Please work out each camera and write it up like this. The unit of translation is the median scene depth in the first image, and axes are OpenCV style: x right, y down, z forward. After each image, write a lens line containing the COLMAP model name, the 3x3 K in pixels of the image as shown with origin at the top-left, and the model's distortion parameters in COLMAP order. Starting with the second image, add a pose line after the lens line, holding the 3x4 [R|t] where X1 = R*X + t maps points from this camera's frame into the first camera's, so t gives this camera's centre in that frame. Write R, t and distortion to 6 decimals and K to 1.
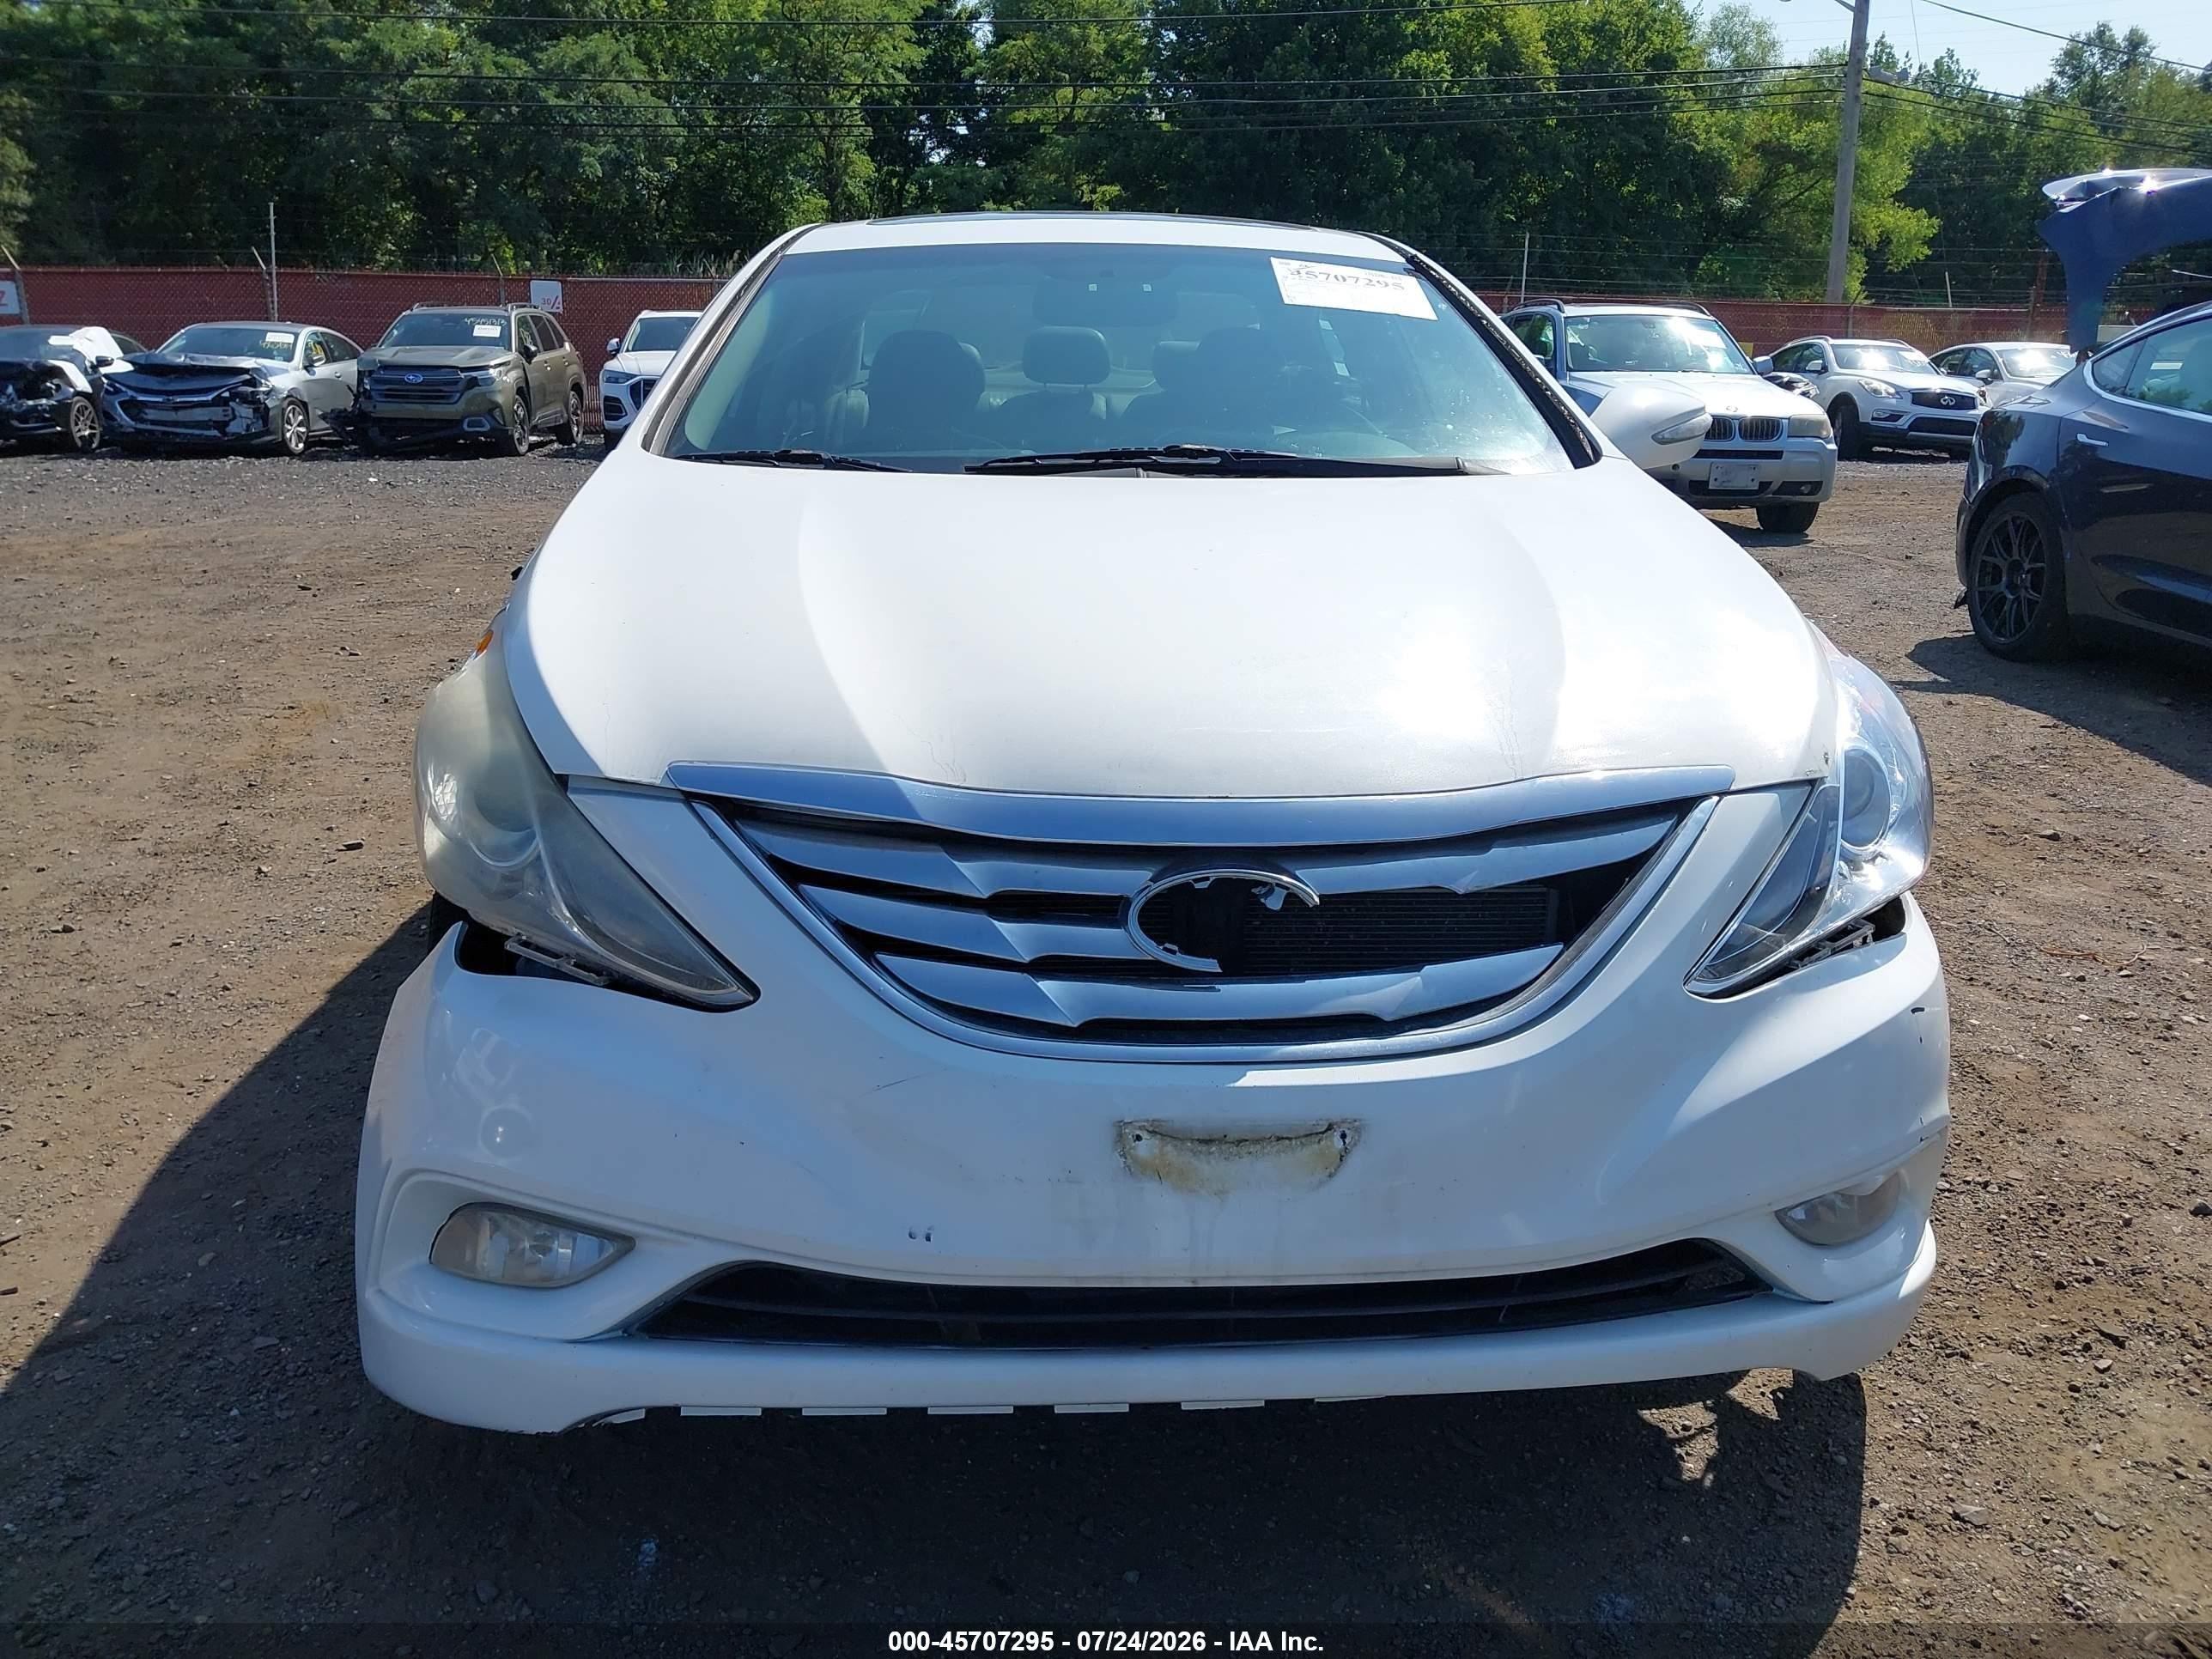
lens RADIAL K [[1782.8, 0, 1151.2], [0, 1782.8, 795.5], [0, 0, 1]] dist [0.025920, 0.003829]
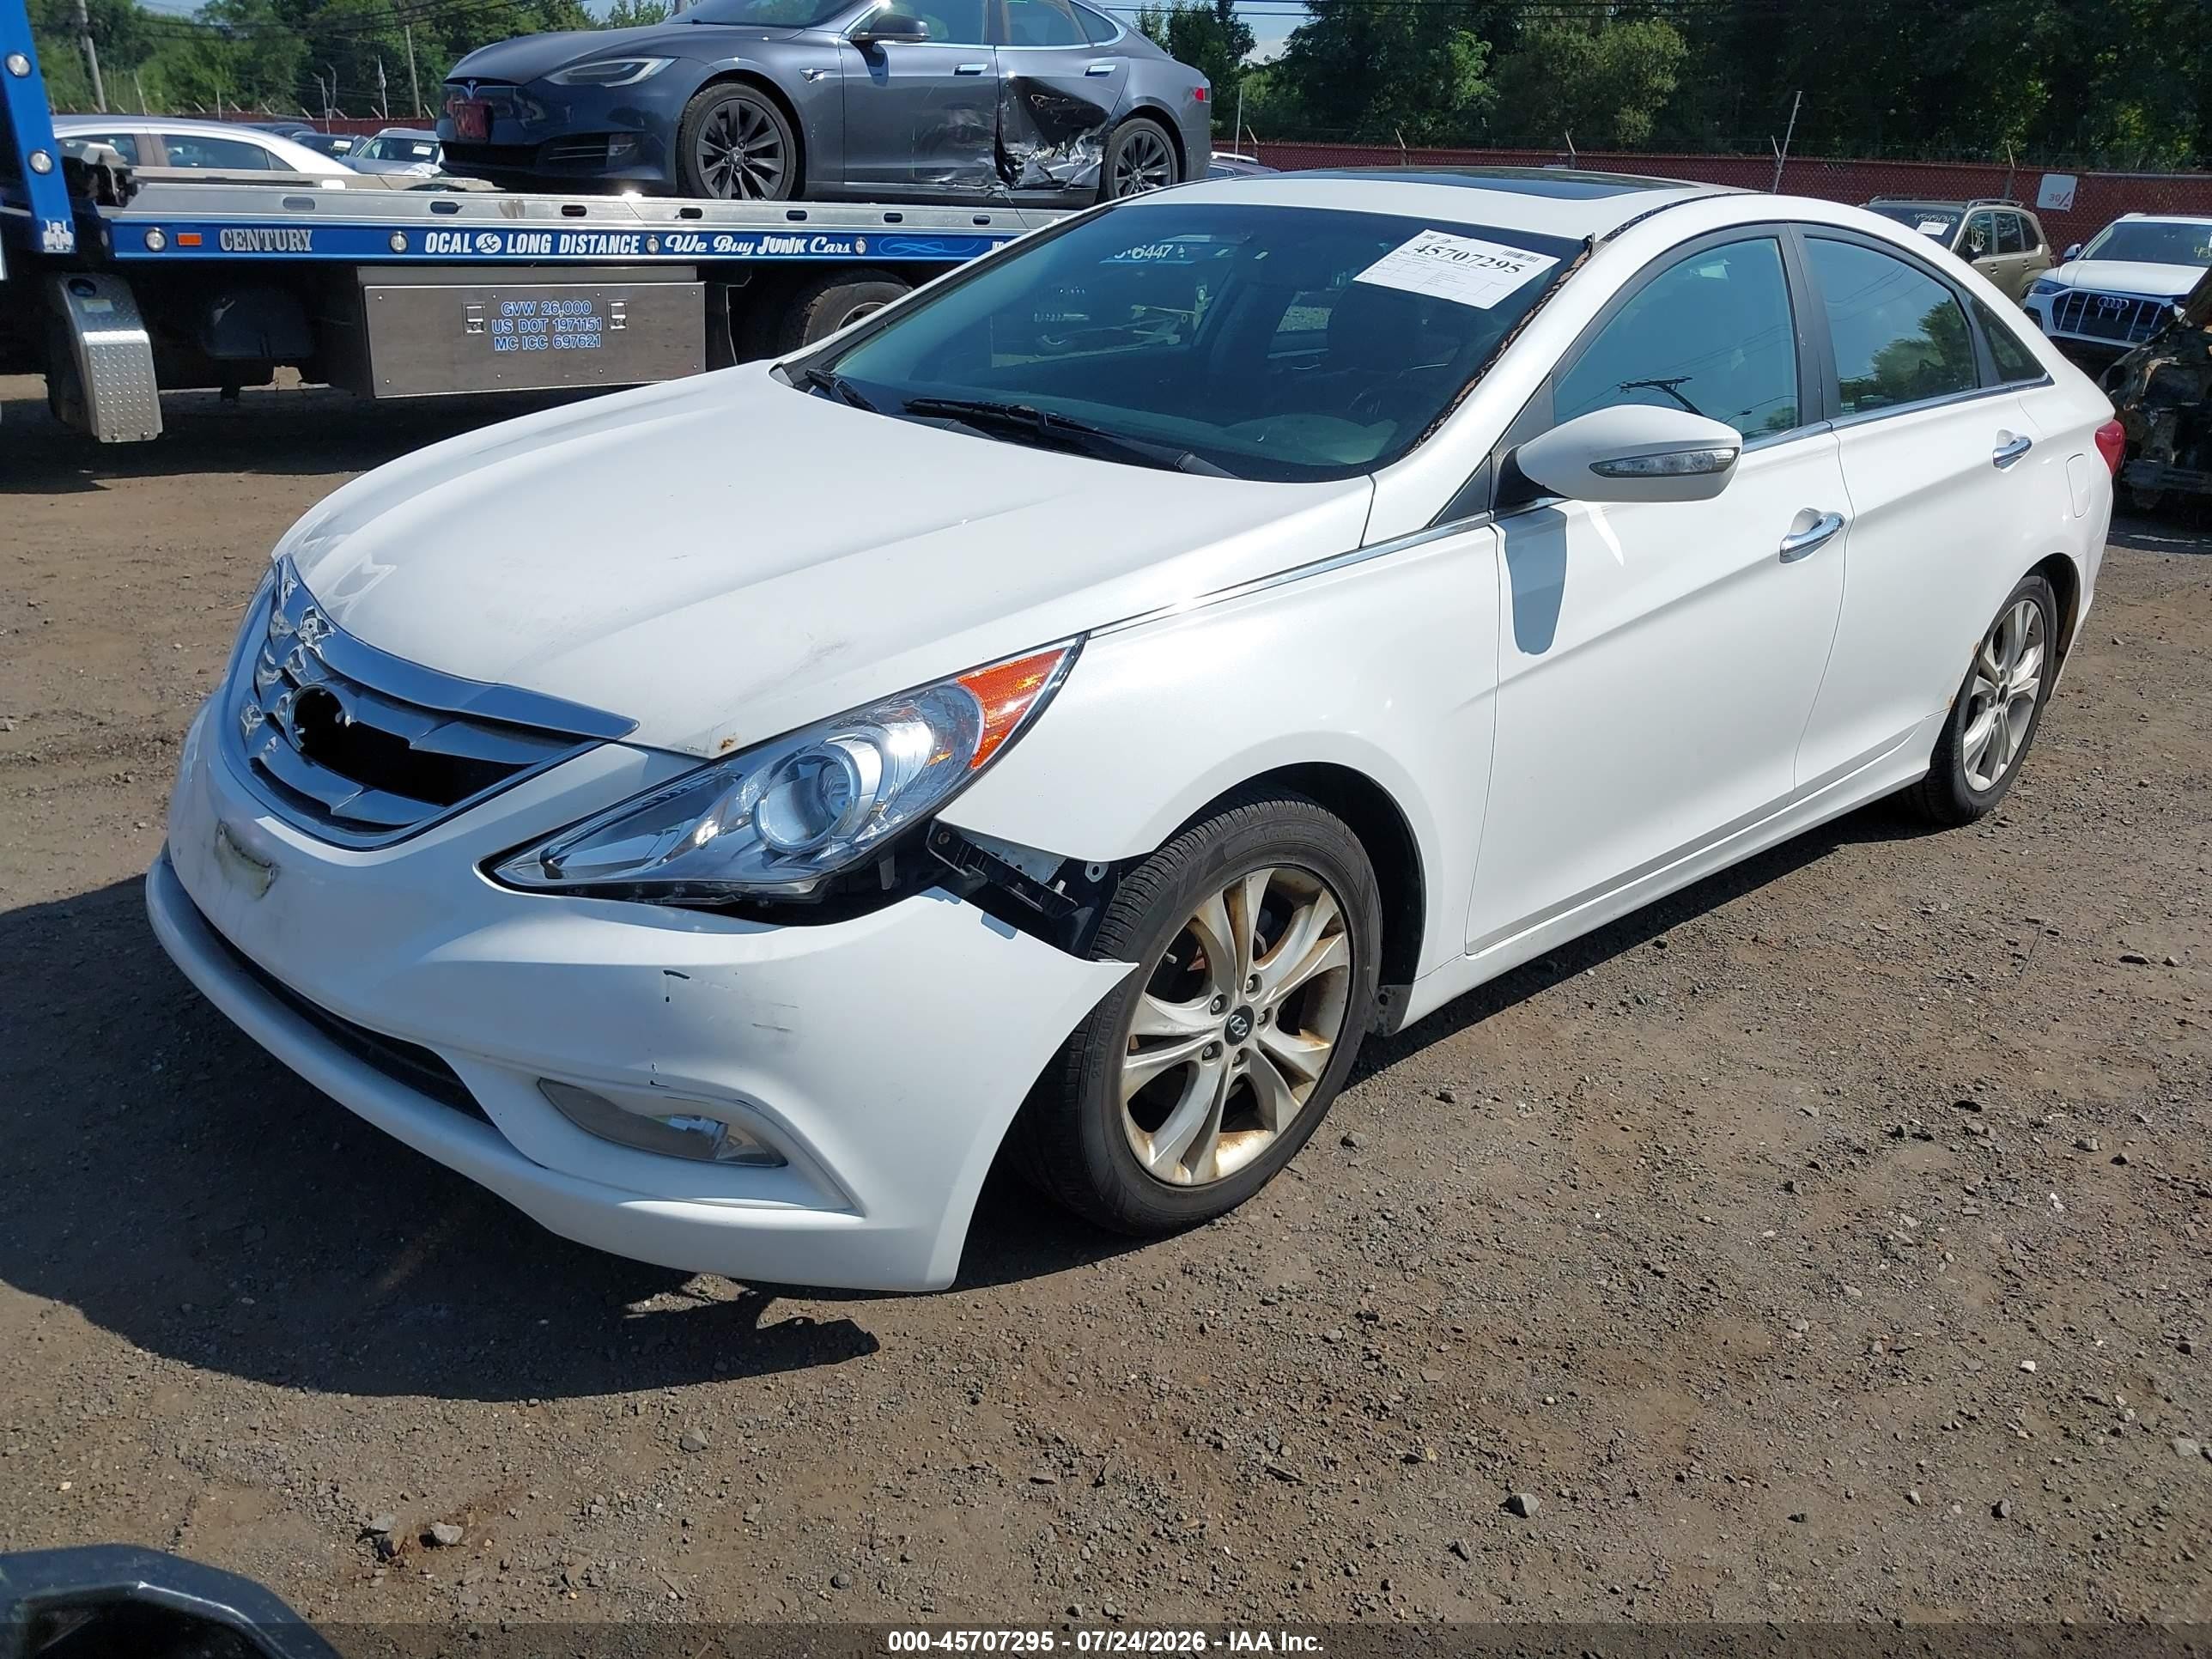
lens RADIAL K [[1791.4, 0, 1109.3], [0, 1791.4, 835.0], [0, 0, 1]] dist [0.004314, -0.000839]
pose [[0.634150, 0.299829, -0.712710, 0.133647], [-0.240403, 0.952527, 0.186814, -0.023104], [0.734888, 0.052869, 0.676125, 0.043453]]
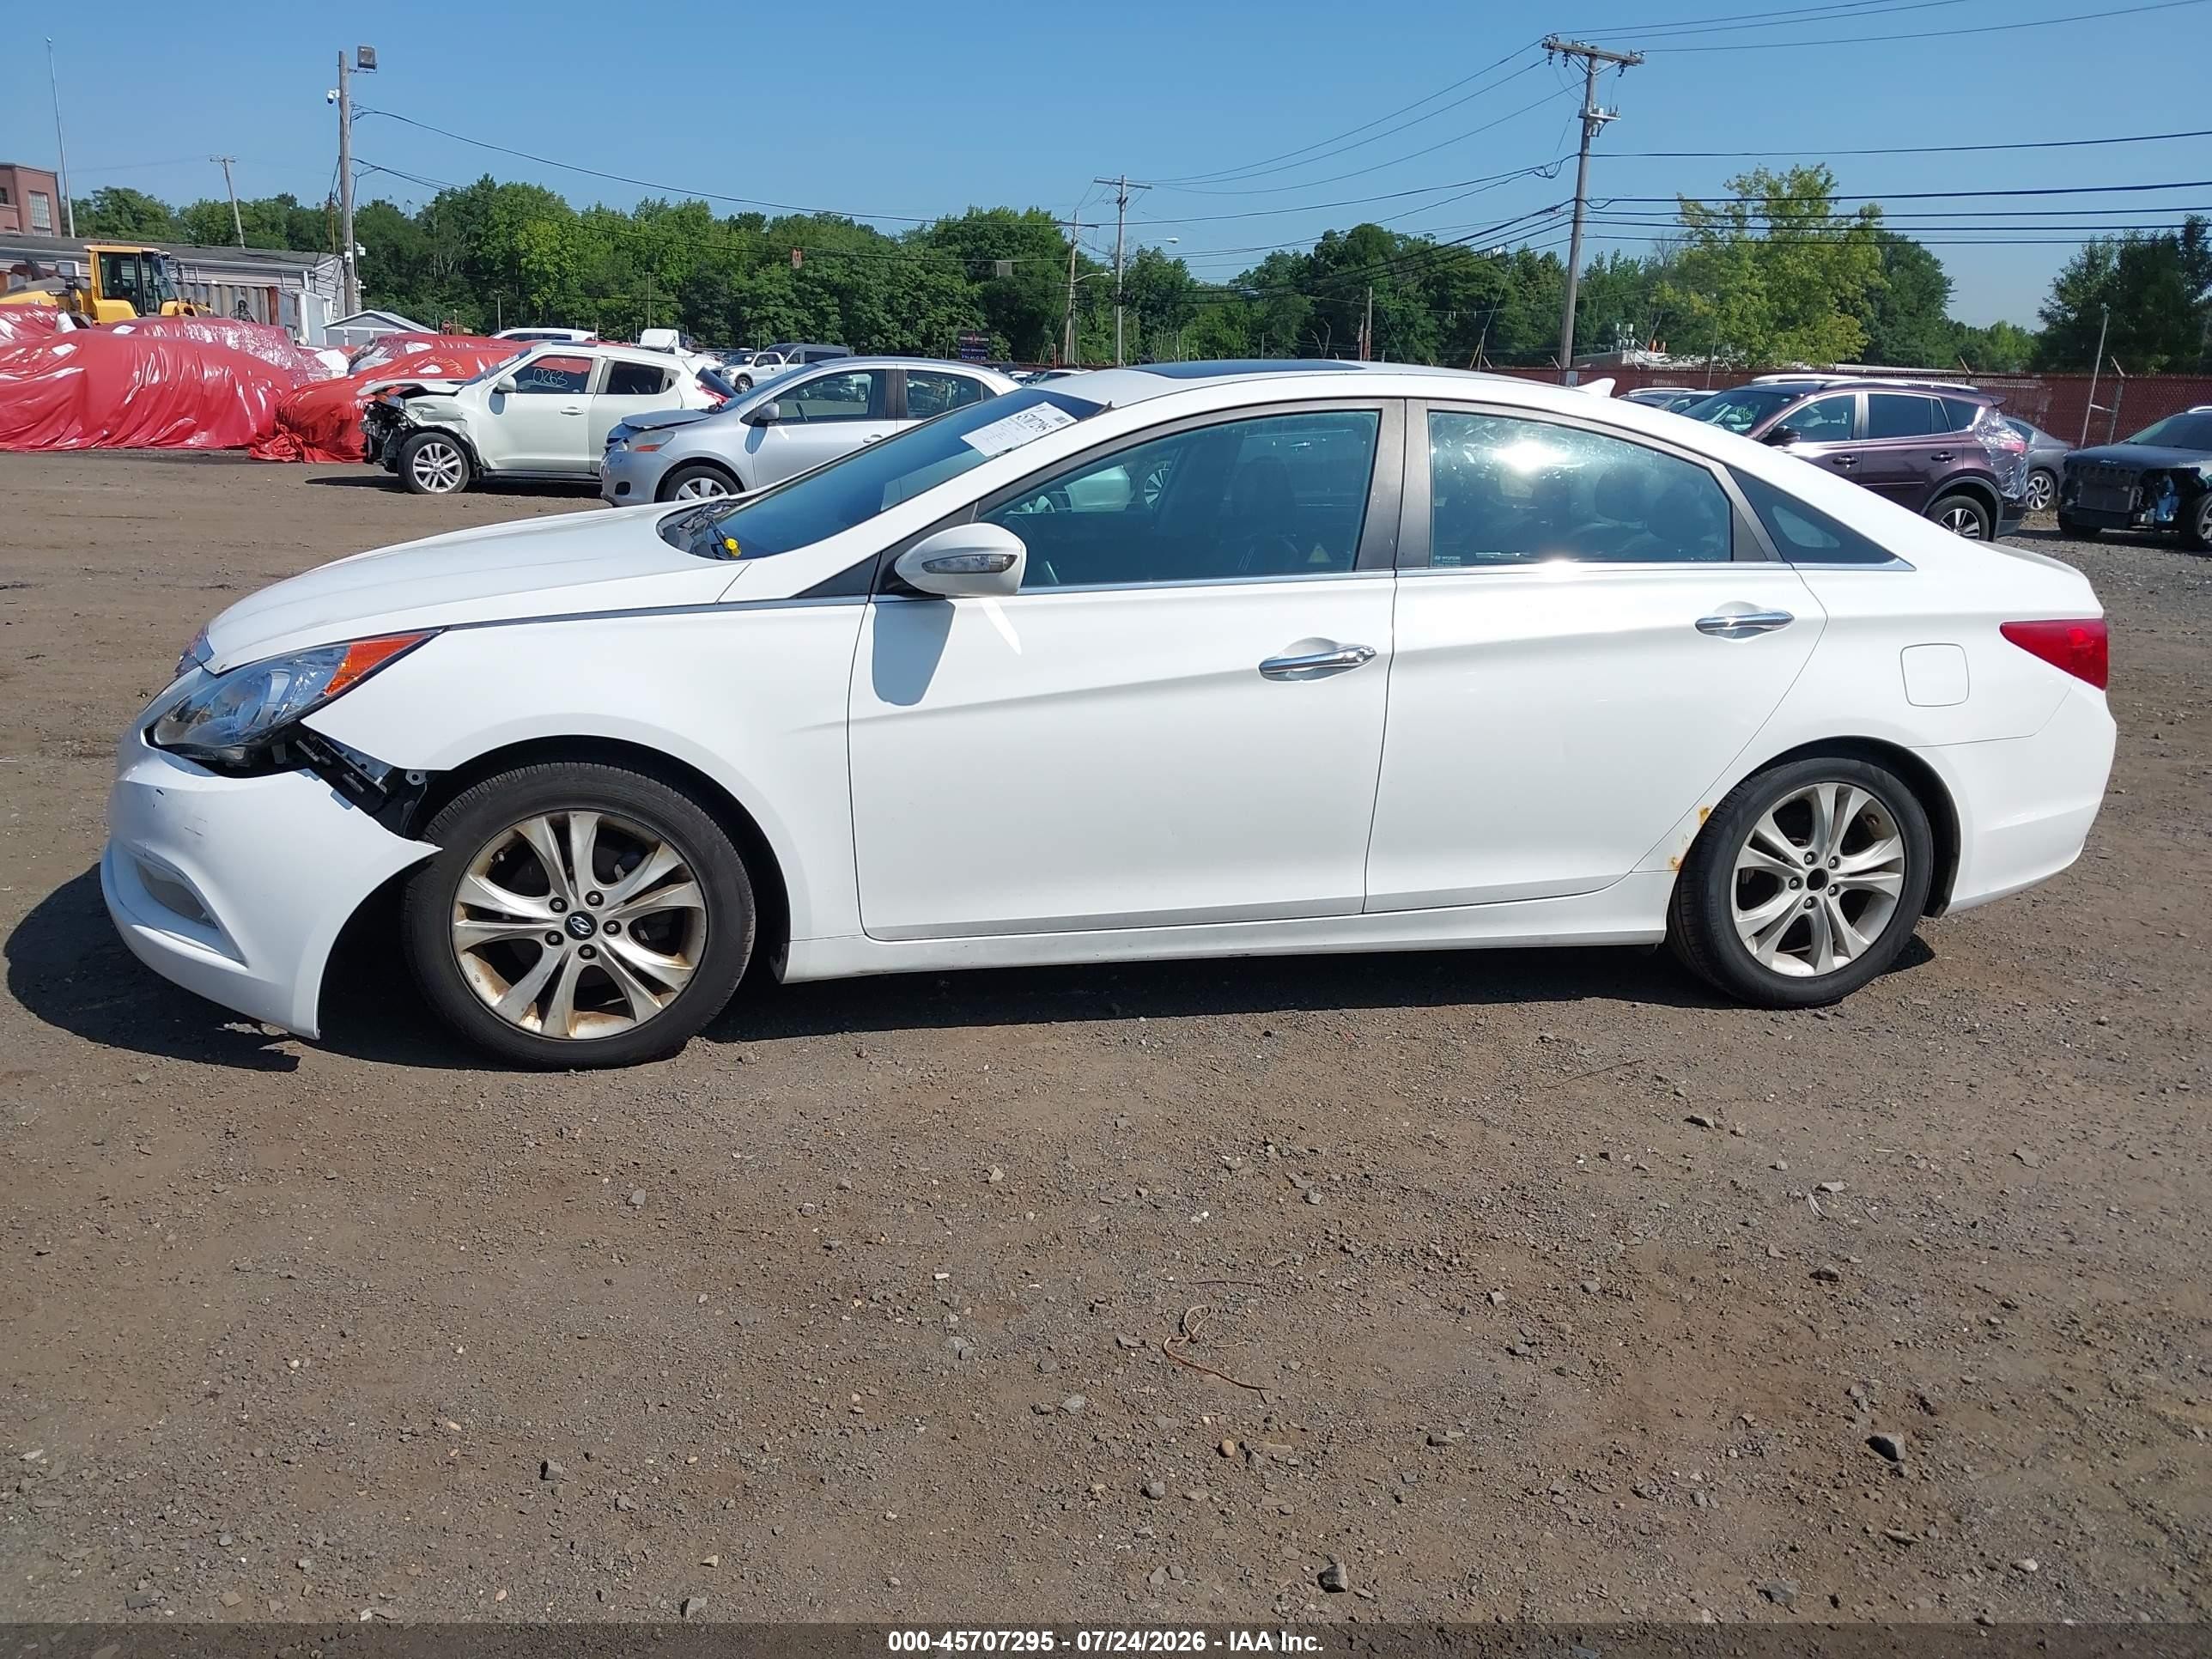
lens RADIAL K [[1791.4, 0, 1109.3], [0, 1791.4, 835.0], [0, 0, 1]] dist [0.004314, -0.000839]
pose [[0.161393, 0.258268, -0.952497, 0.237203], [-0.288622, 0.935305, 0.204701, -0.051152], [0.943742, 0.241874, 0.225494, 0.151426]]
